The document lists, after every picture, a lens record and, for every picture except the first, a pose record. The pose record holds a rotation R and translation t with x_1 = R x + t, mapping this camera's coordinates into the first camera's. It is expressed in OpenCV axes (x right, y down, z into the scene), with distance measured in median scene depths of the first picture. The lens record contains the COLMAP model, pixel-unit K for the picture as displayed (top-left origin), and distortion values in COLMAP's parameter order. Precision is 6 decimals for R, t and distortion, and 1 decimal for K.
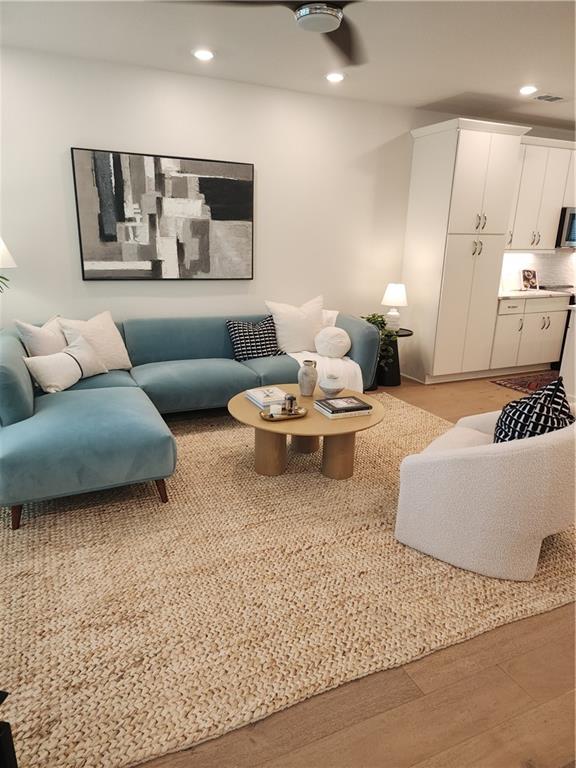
lens RADIAL K [[520.7, 0, 286.8], [0, 520.7, 390.0], [0, 0, 1]] dist [0.072685, -0.060575]
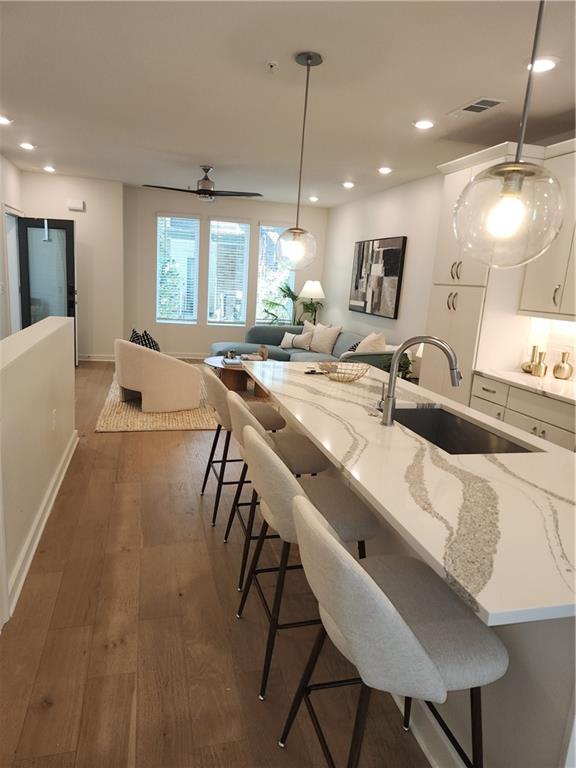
lens RADIAL K [[520.7, 0, 286.8], [0, 520.7, 390.0], [0, 0, 1]] dist [0.072685, -0.060575]
pose [[-0.168878, 0.172024, -0.970509, 1.581378], [-0.350173, 0.909943, 0.222222, -0.302813], [0.921335, 0.377375, -0.093431, 1.149045]]
